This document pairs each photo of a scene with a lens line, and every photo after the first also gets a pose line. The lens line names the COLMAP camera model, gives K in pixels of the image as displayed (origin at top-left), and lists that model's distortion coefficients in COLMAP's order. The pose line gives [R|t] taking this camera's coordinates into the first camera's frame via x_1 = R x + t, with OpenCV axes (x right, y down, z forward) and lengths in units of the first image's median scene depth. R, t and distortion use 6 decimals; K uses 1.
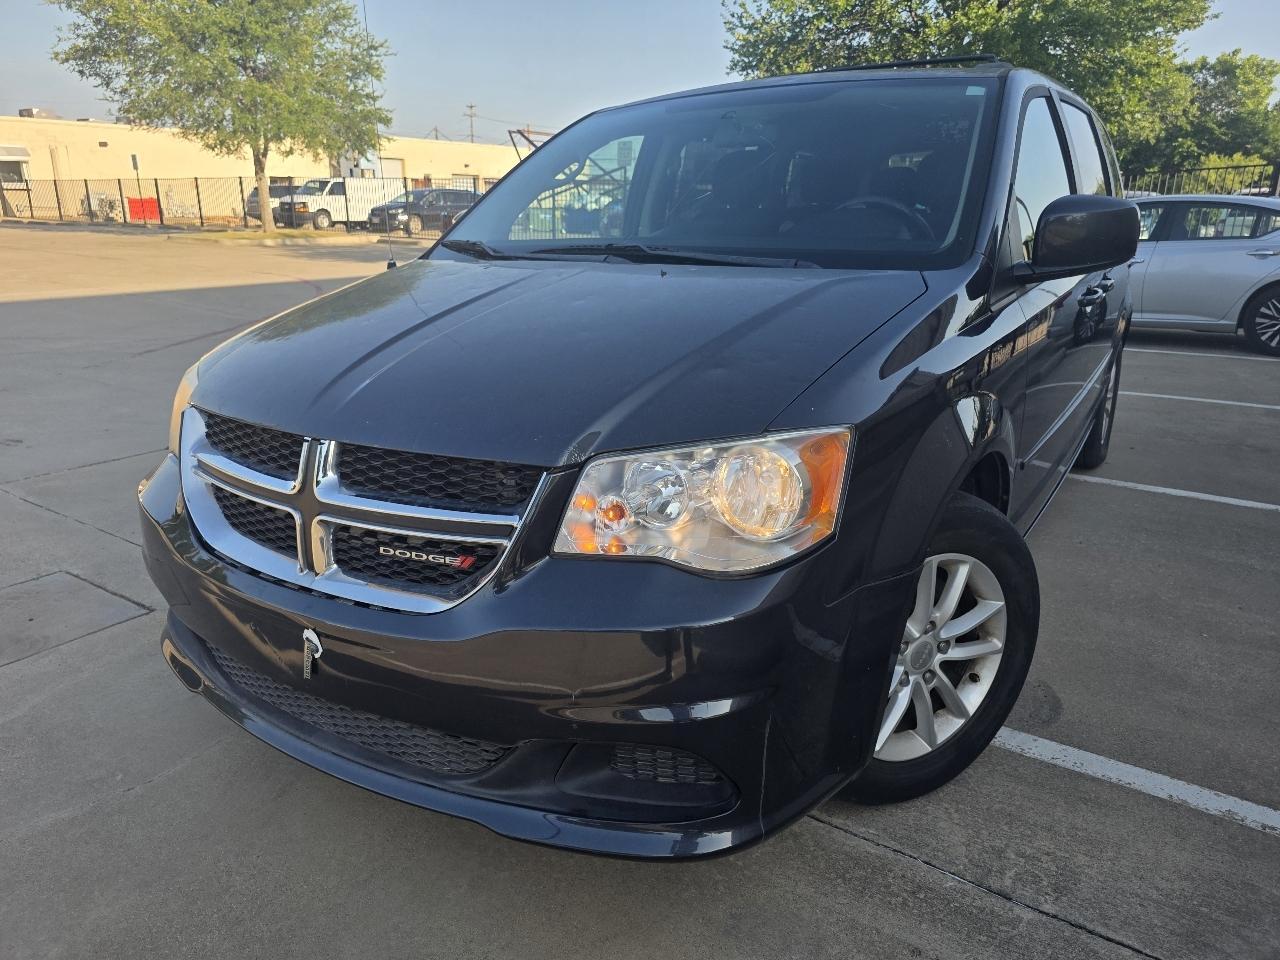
lens RADIAL K [[892.4, 0, 652.4], [0, 892.4, 478.9], [0, 0, 1]] dist [0.029357, -0.032733]
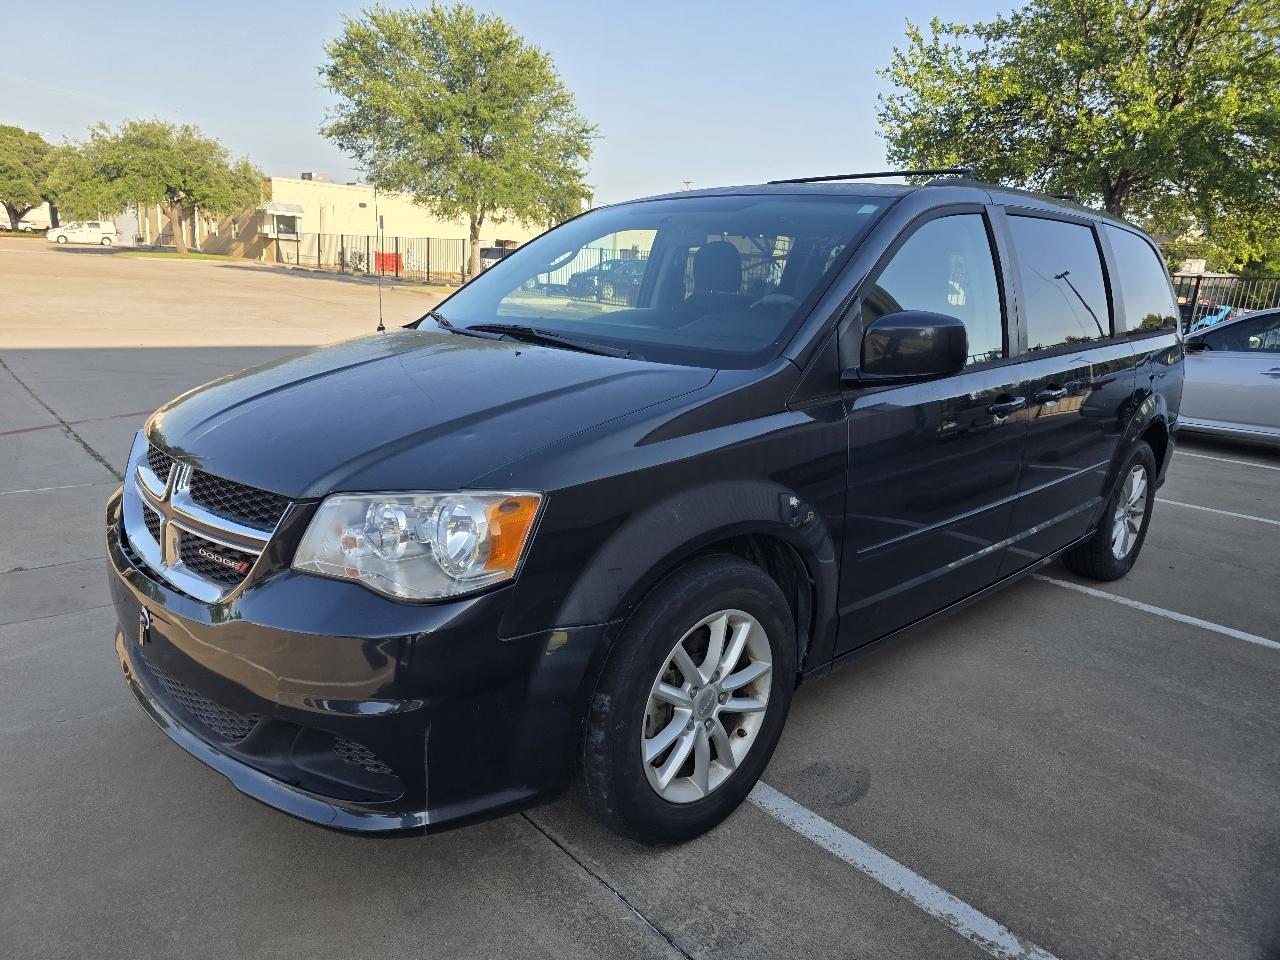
lens RADIAL K [[877.1, 0, 642.1], [0, 877.1, 475.1], [0, 0, 1]] dist [0.050512, -0.047926]
pose [[0.971523, 0.100855, -0.214409, 0.451171], [-0.116633, 0.991224, -0.062223, -0.018417], [0.206252, 0.085458, 0.974760, -0.089539]]
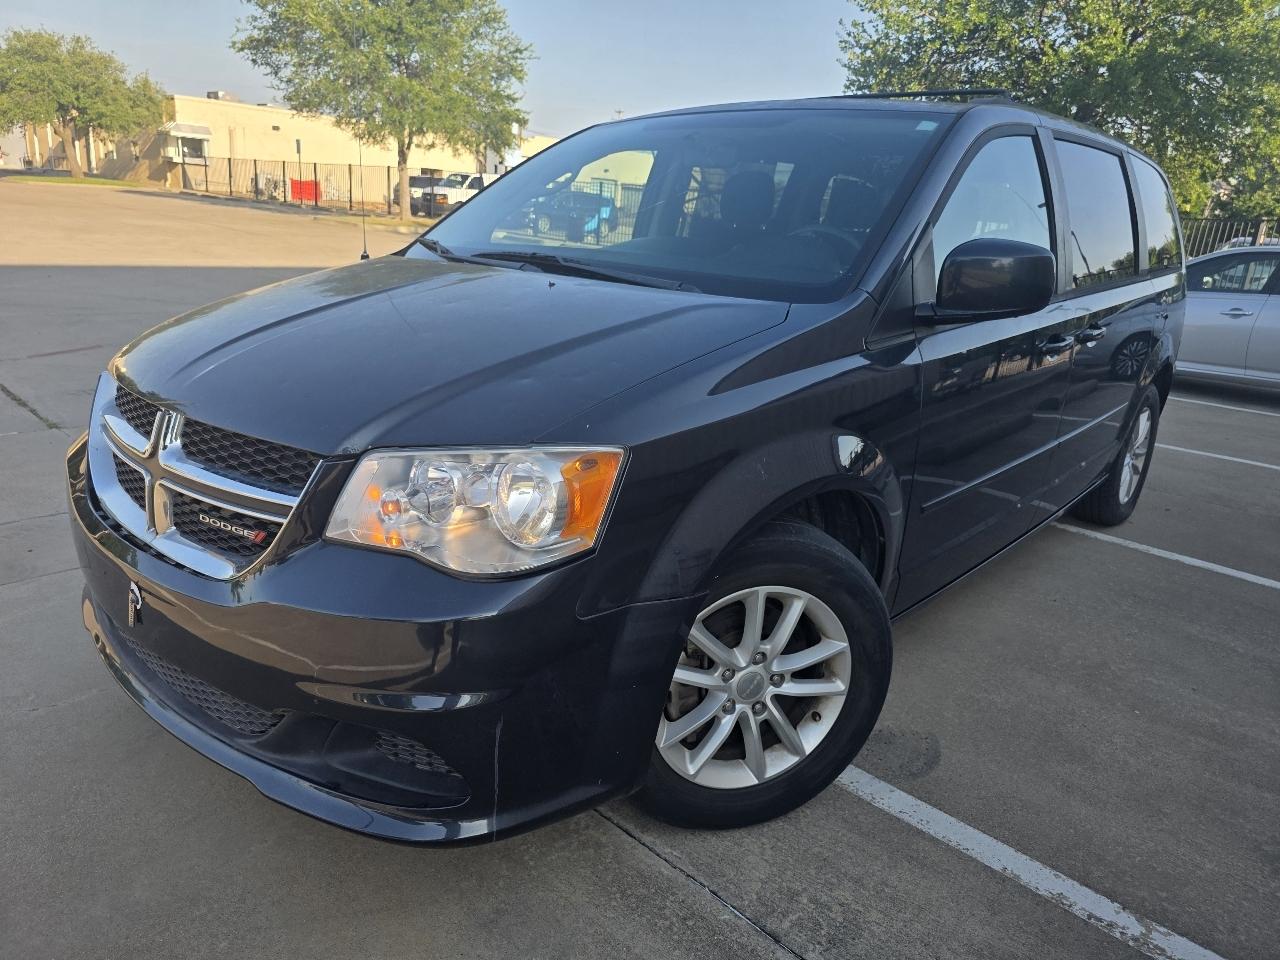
lens RADIAL K [[888.8, 0, 645.1], [0, 888.8, 473.3], [0, 0, 1]] dist [0.028410, -0.028029]
pose [[0.985867, 0.105404, -0.130213, 0.285424], [-0.107180, 0.994217, -0.006688, -0.018461], [0.128755, 0.020550, 0.991464, -0.002312]]
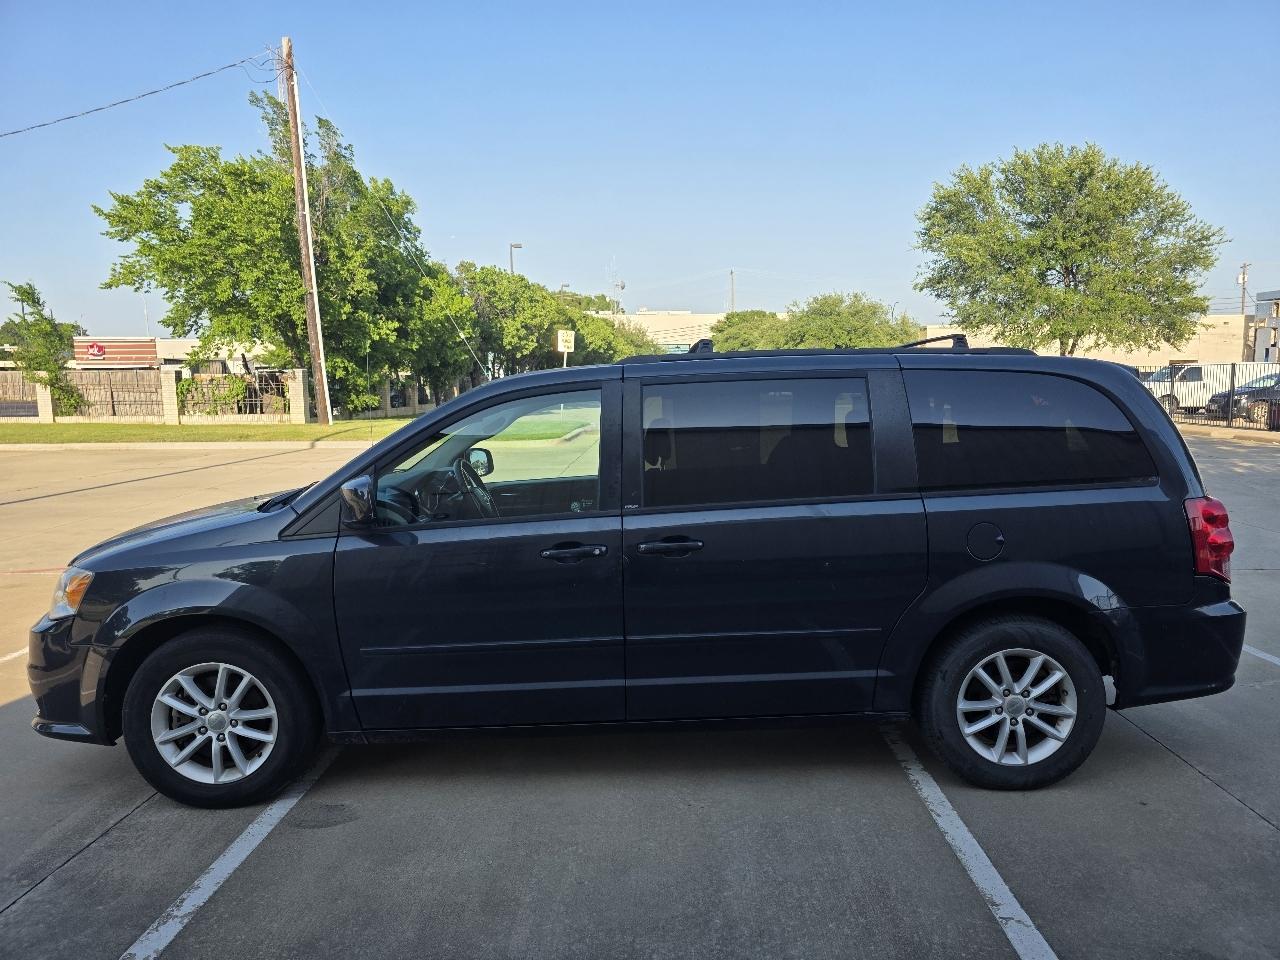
lens RADIAL K [[874.8, 0, 649.8], [0, 874.8, 471.2], [0, 0, 1]] dist [0.051146, -0.043976]
pose [[0.565438, 0.062172, -0.822444, 2.140990], [-0.224513, 0.971103, -0.080945, -0.322556], [0.793646, 0.230419, 0.563057, 0.586231]]
